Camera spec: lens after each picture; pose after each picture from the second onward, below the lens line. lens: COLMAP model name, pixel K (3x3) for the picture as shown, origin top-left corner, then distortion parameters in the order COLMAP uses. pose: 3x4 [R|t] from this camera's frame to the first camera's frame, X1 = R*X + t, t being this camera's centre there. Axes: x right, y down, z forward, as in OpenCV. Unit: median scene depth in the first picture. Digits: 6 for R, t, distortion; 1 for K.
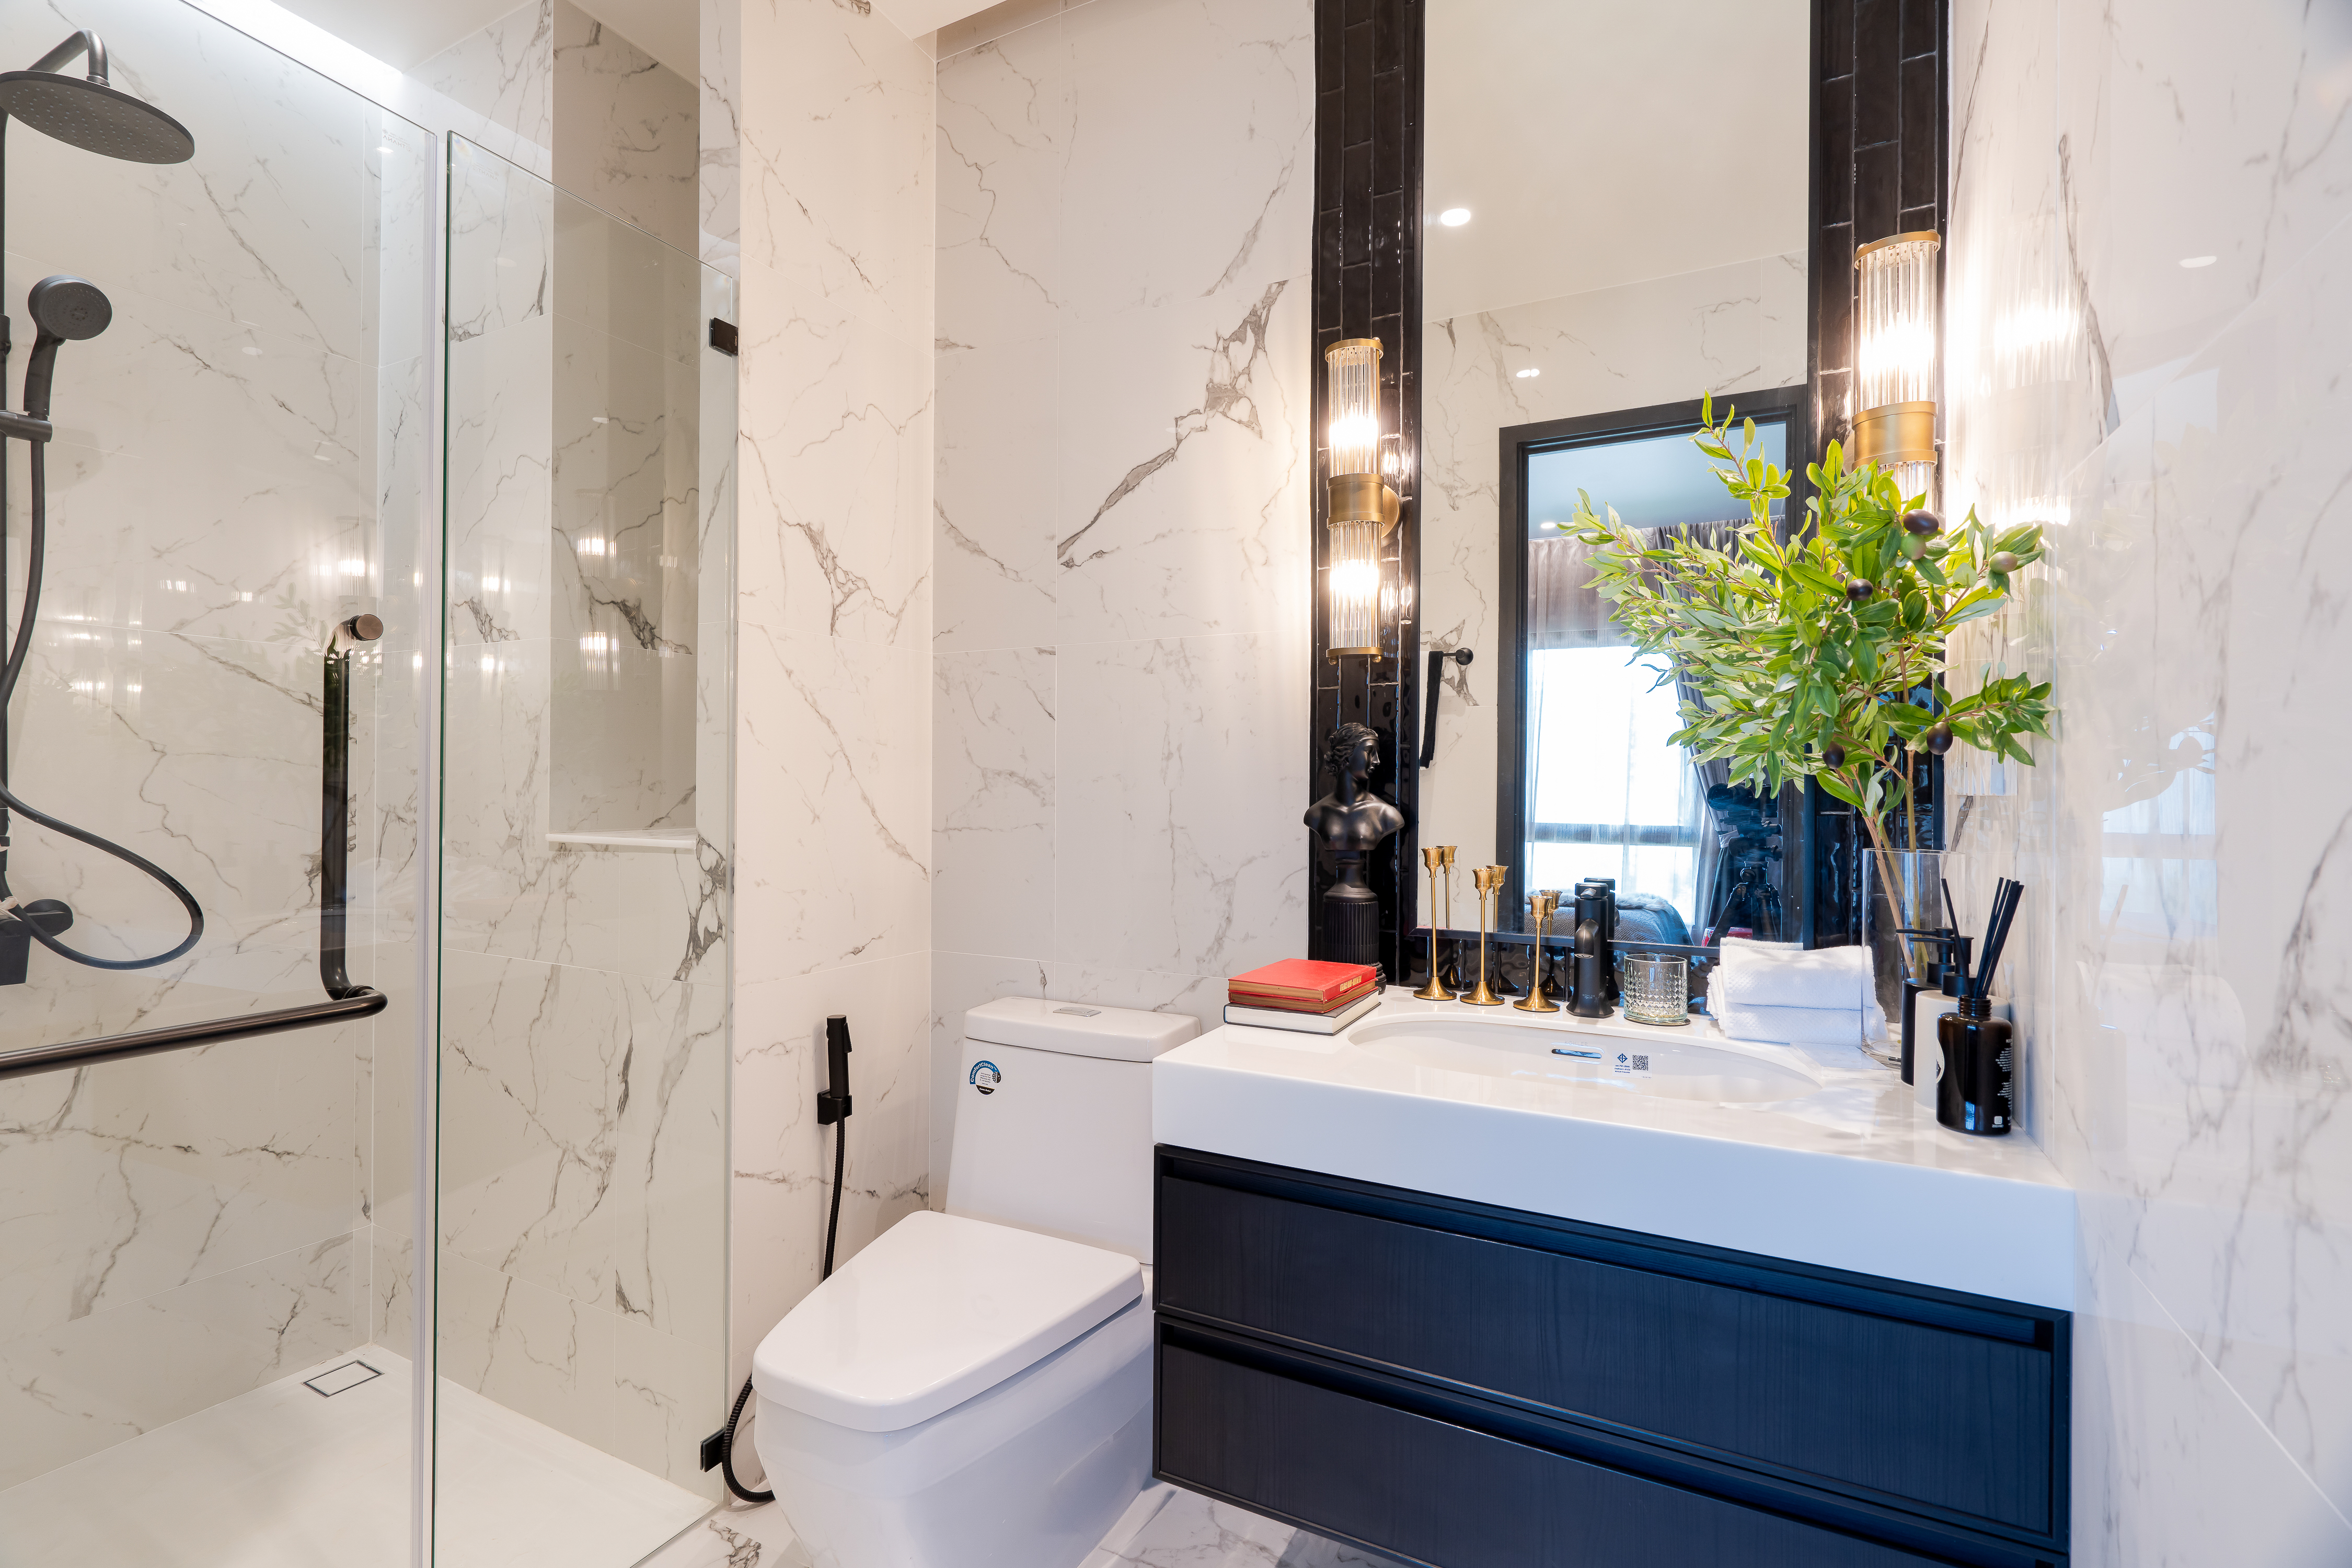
lens RADIAL K [[1057.7, 0, 1176.0], [0, 1057.7, 784.0], [0, 0, 1]] dist [0.000070, -0.000073]
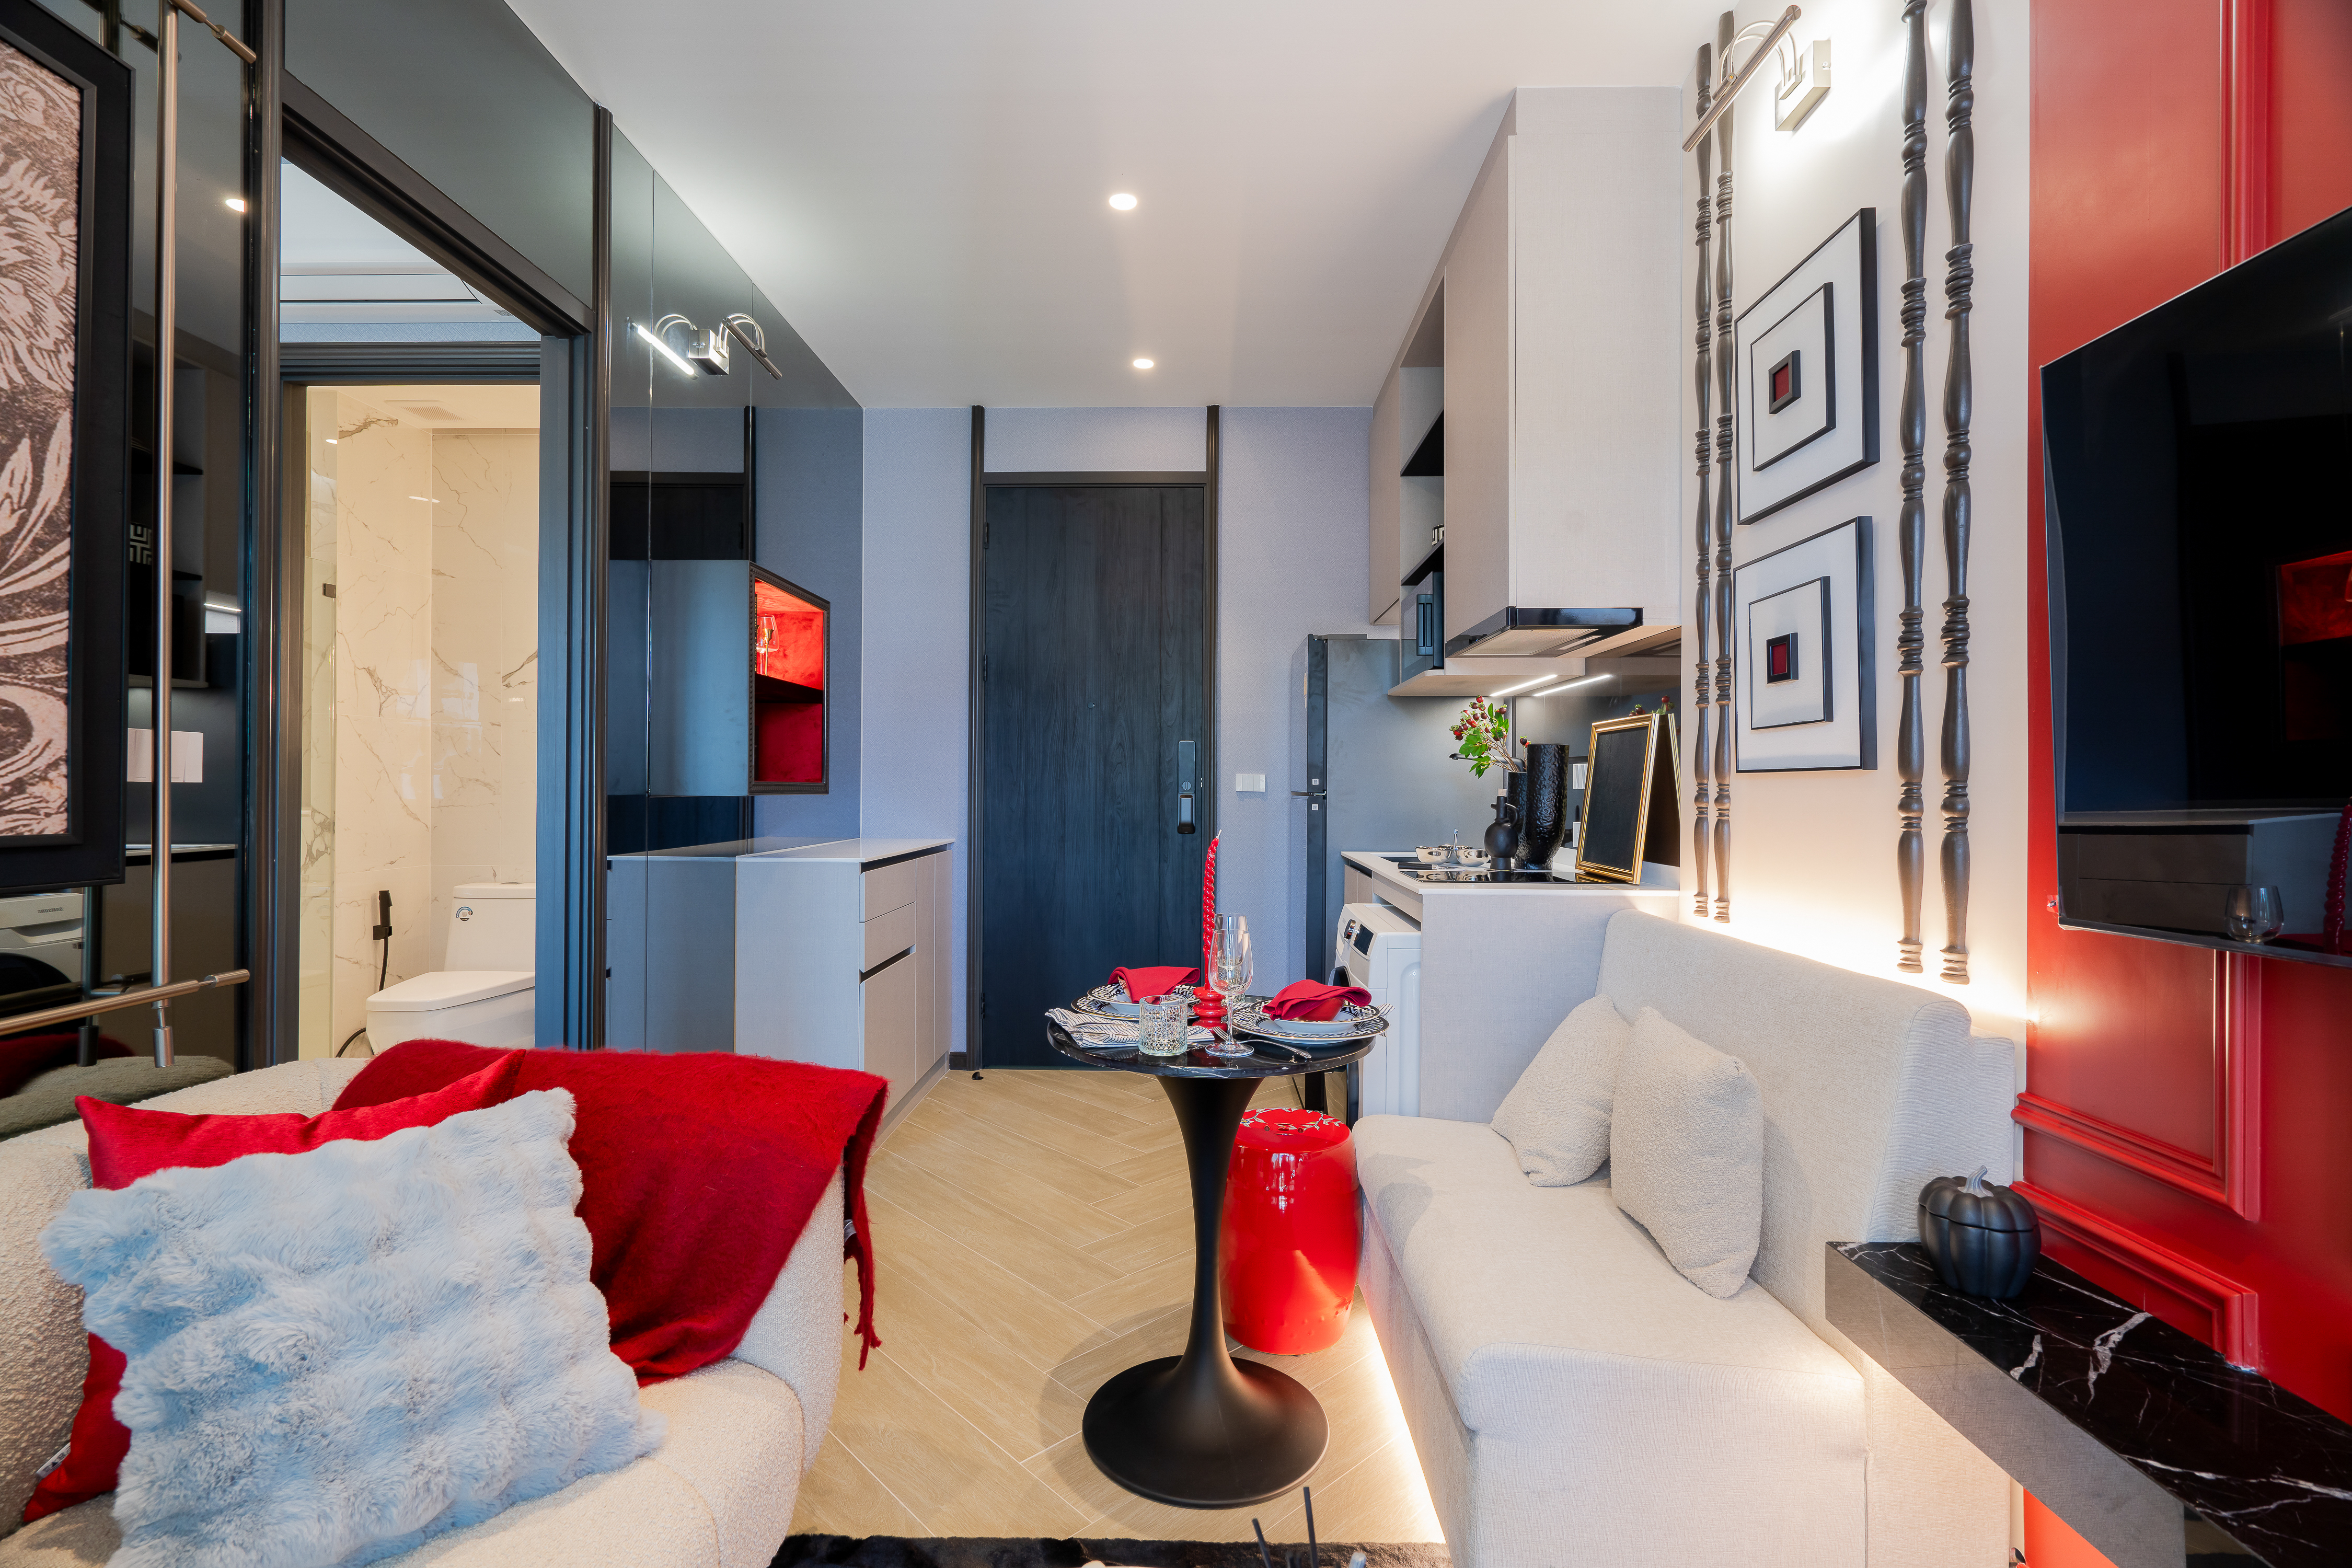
lens RADIAL K [[1057.7, 0, 1176.0], [0, 1057.7, 784.0], [0, 0, 1]] dist [0.000070, -0.000073]
pose [[0.900768, -0.001915, 0.434296, 0.209252], [0.000741, 0.999996, 0.002873, -0.007610], [-0.434300, -0.002266, 0.900766, -1.702044]]
